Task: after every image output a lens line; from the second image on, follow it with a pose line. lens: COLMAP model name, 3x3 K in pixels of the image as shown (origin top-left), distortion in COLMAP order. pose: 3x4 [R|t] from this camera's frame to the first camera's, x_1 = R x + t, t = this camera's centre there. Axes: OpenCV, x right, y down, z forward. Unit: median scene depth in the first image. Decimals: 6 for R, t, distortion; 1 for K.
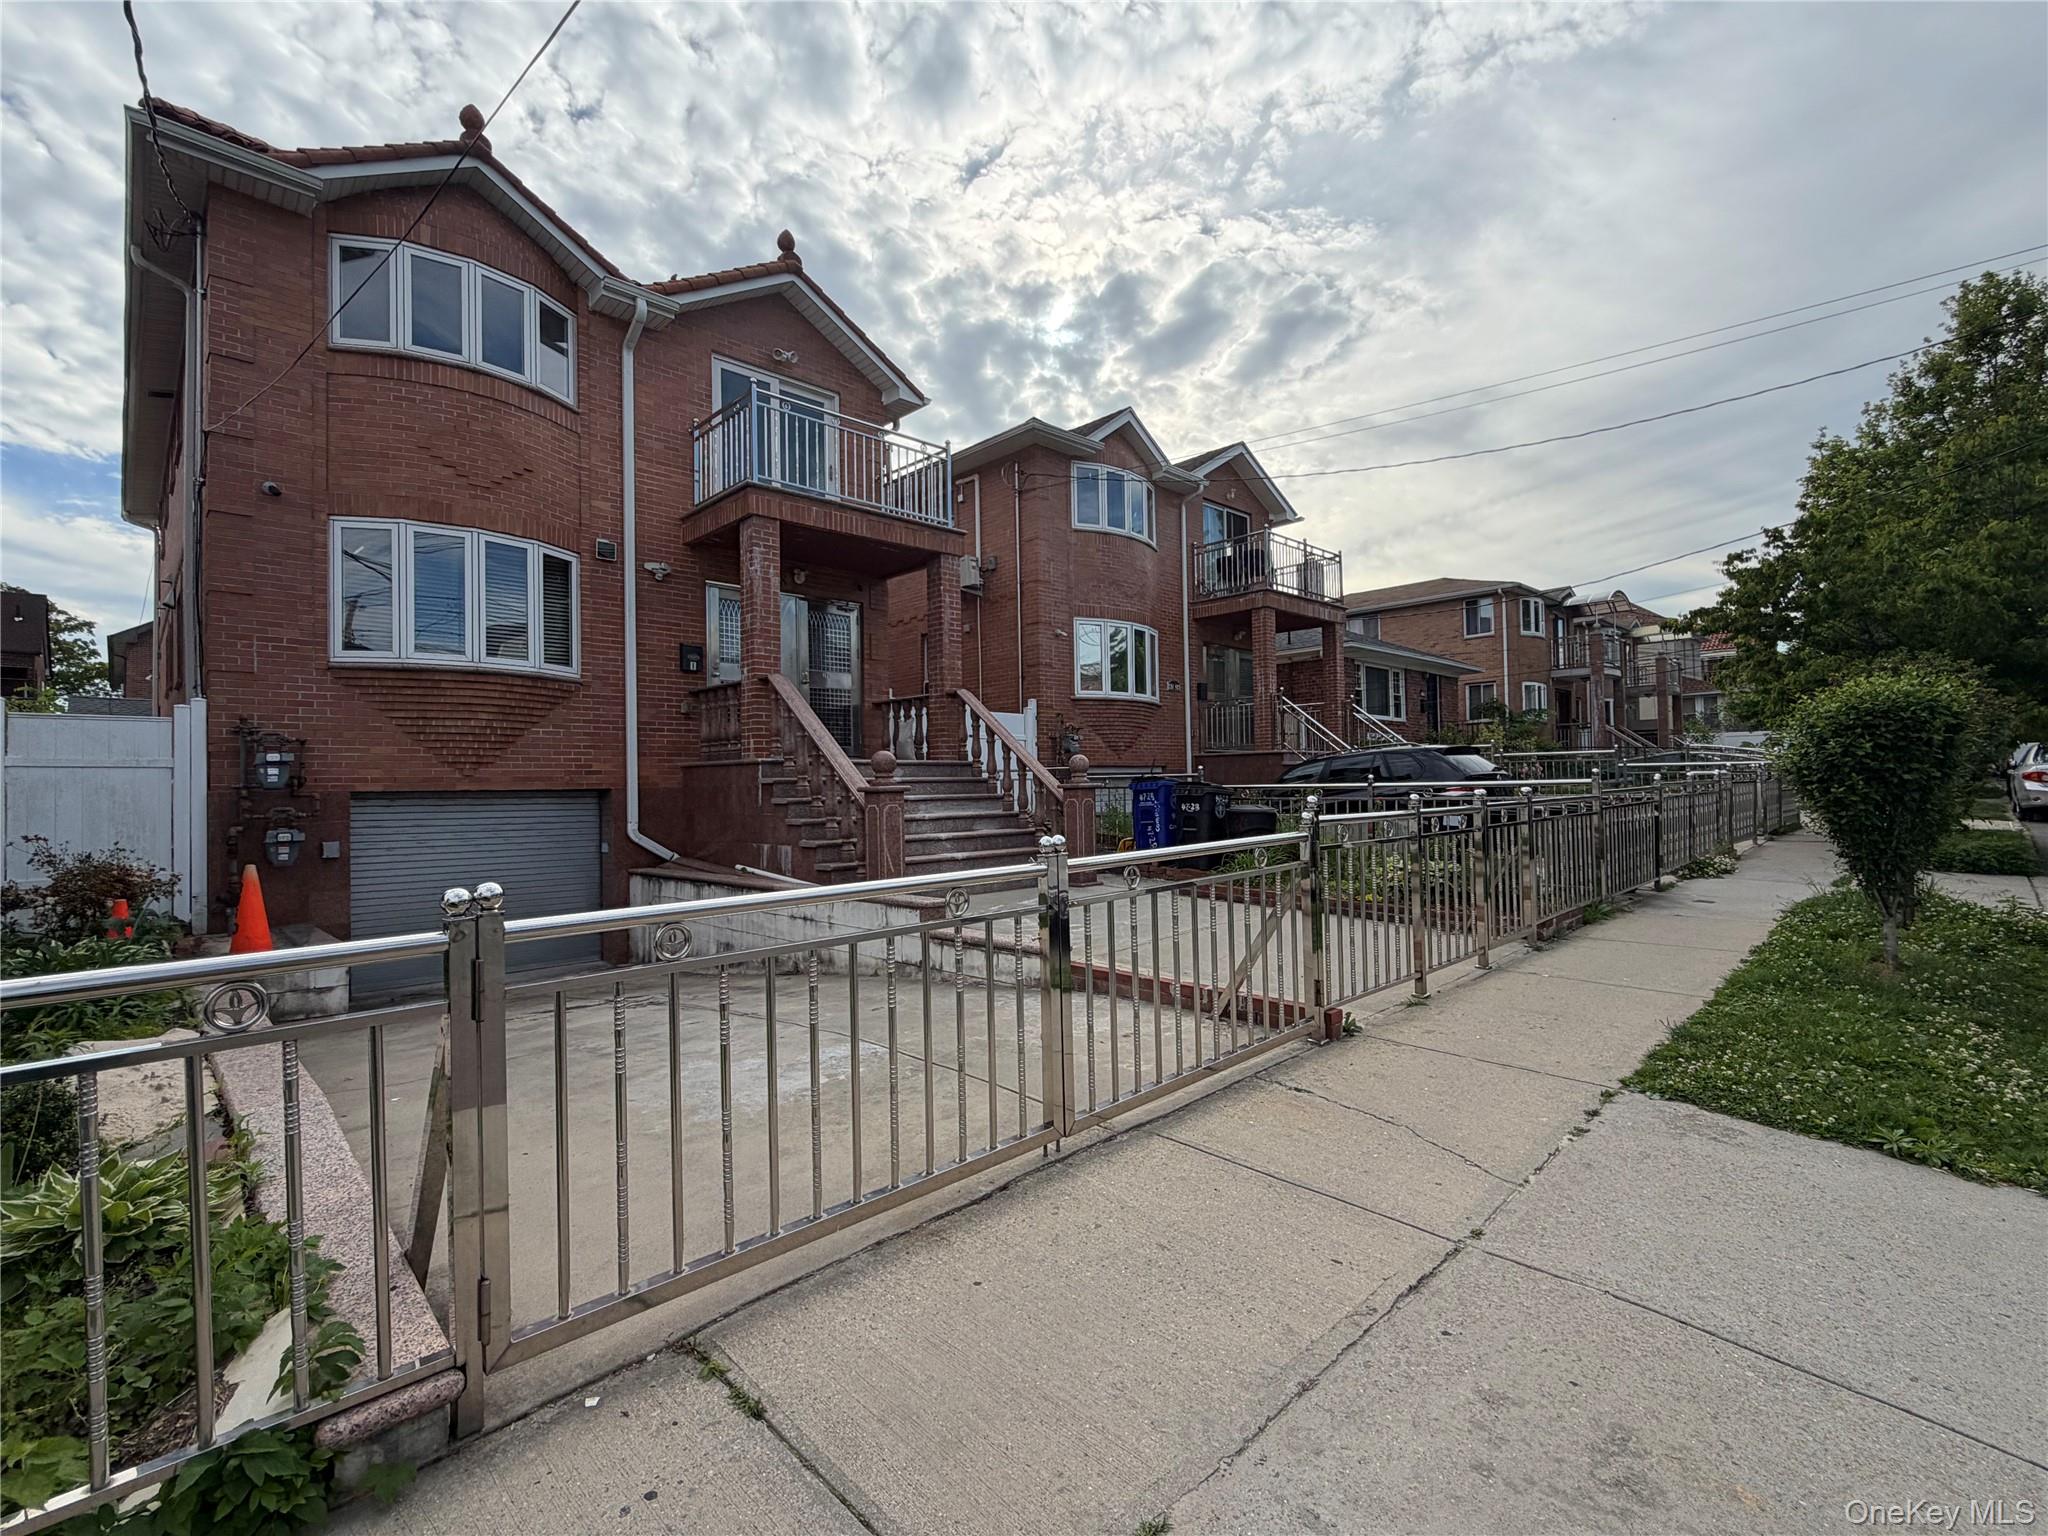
lens RADIAL K [[938.8, 0, 1024.0], [0, 938.8, 768.0], [0, 0, 1]] dist [0.002512, -0.000088]
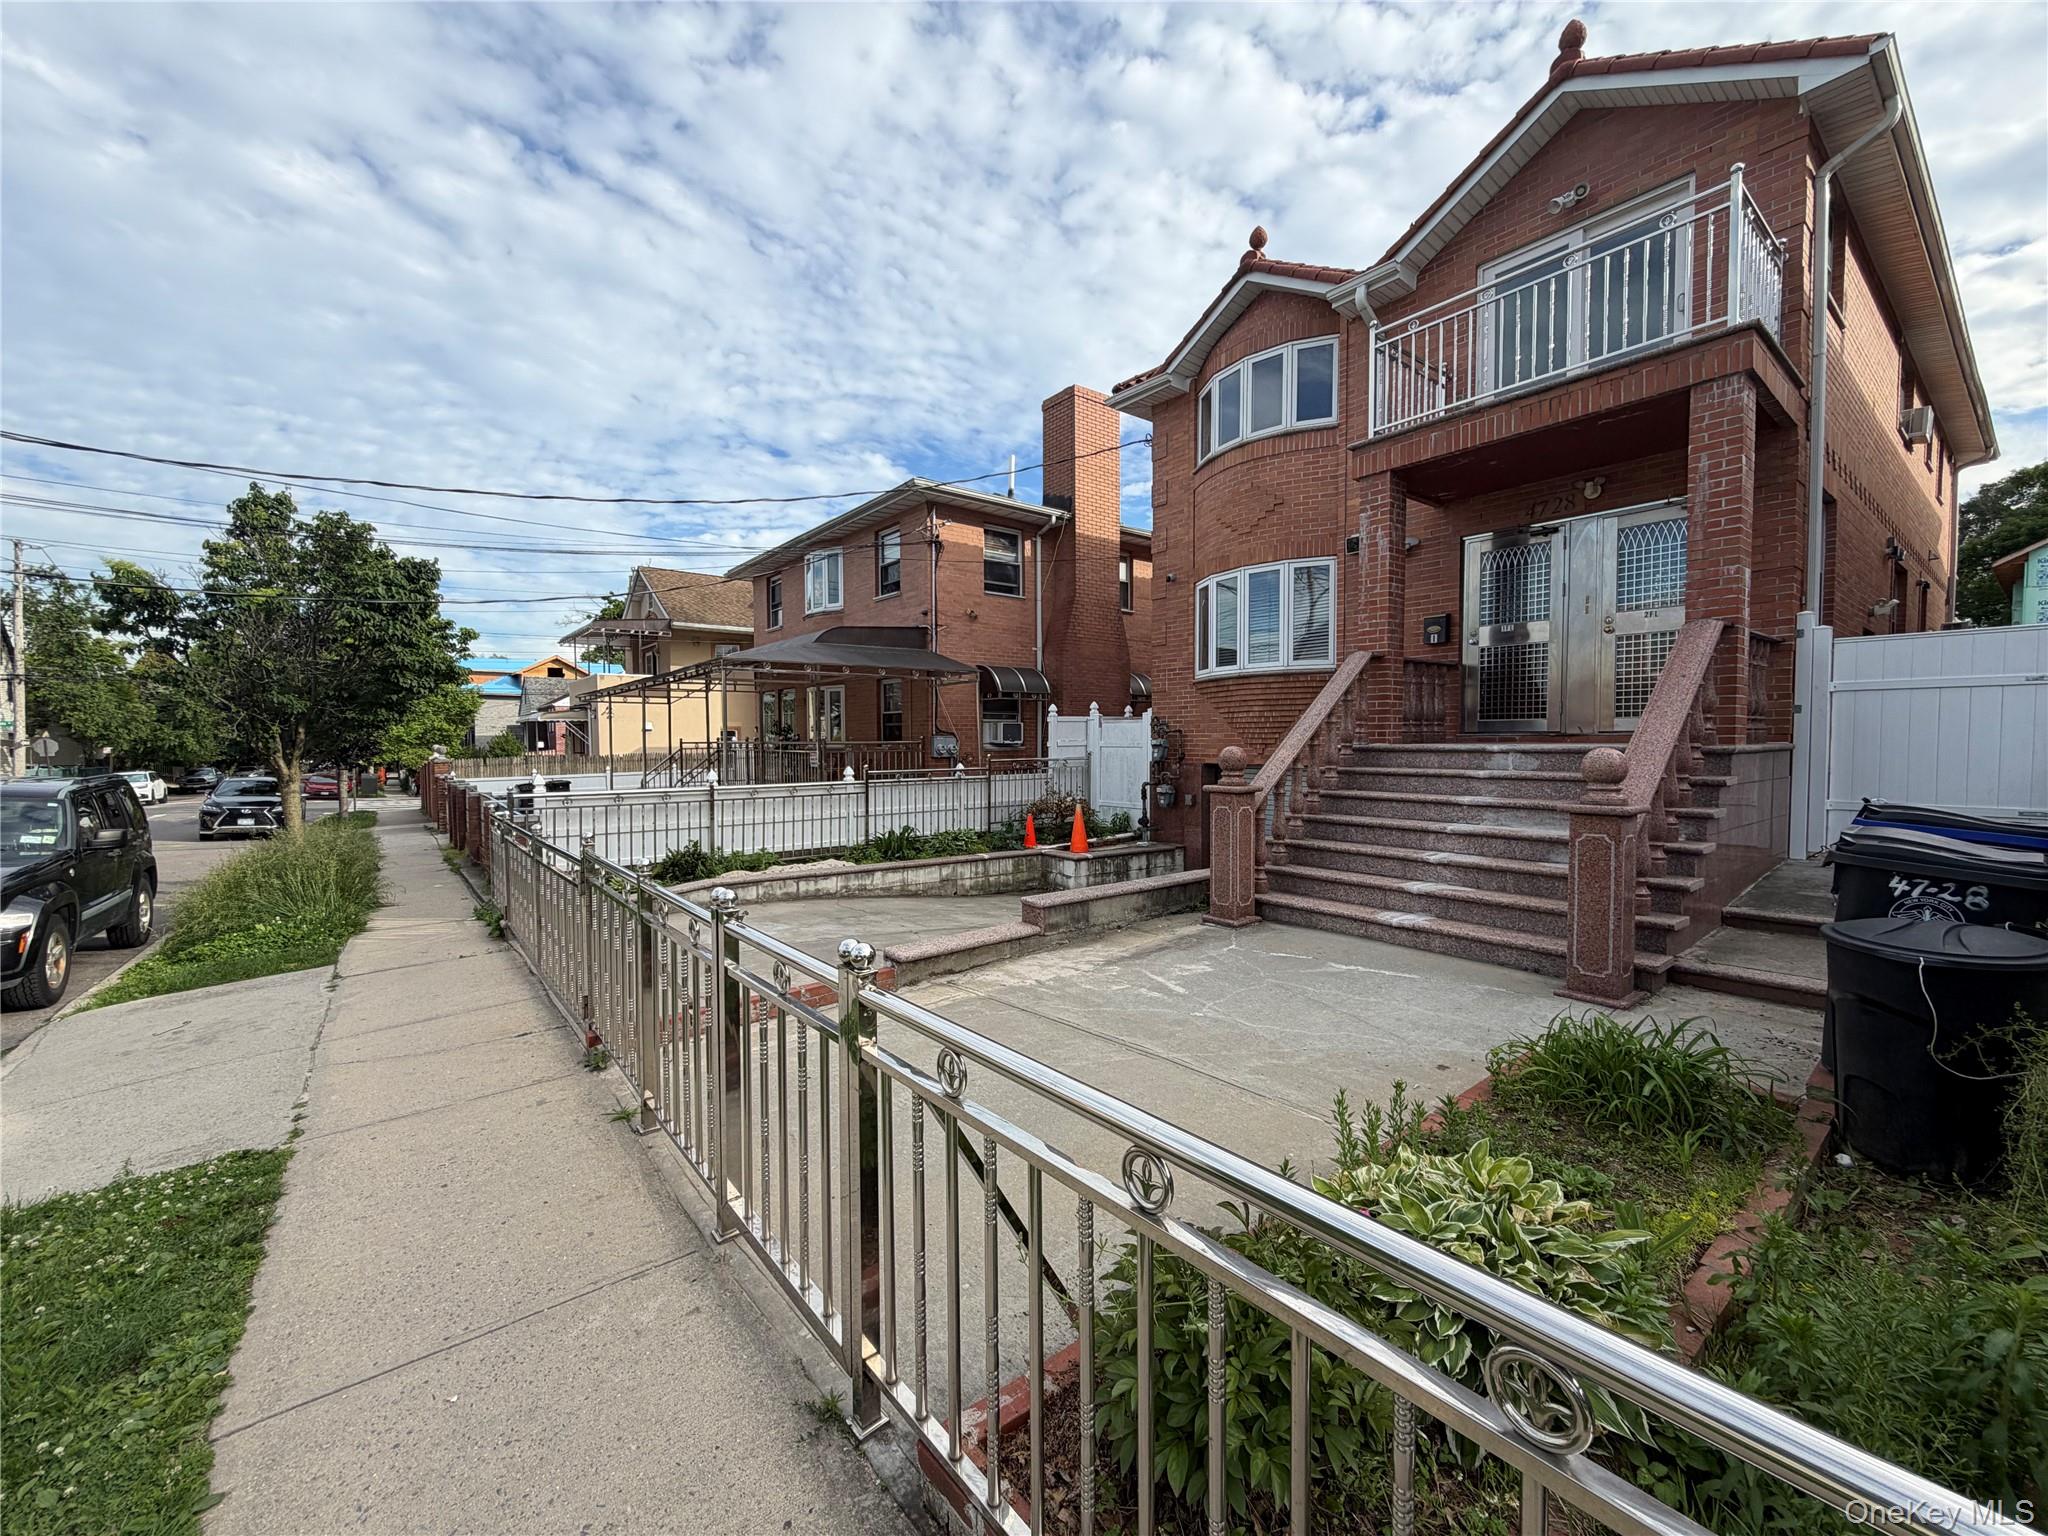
lens RADIAL K [[815.3, 0, 1019.9], [0, 815.3, 769.0], [0, 0, 1]] dist [0.001550, 0.000204]
pose [[-0.112422, 0.052790, -0.992257, 0.547361], [0.028973, 0.998337, 0.049831, -0.034792], [0.993238, -0.023147, -0.113765, 0.740374]]
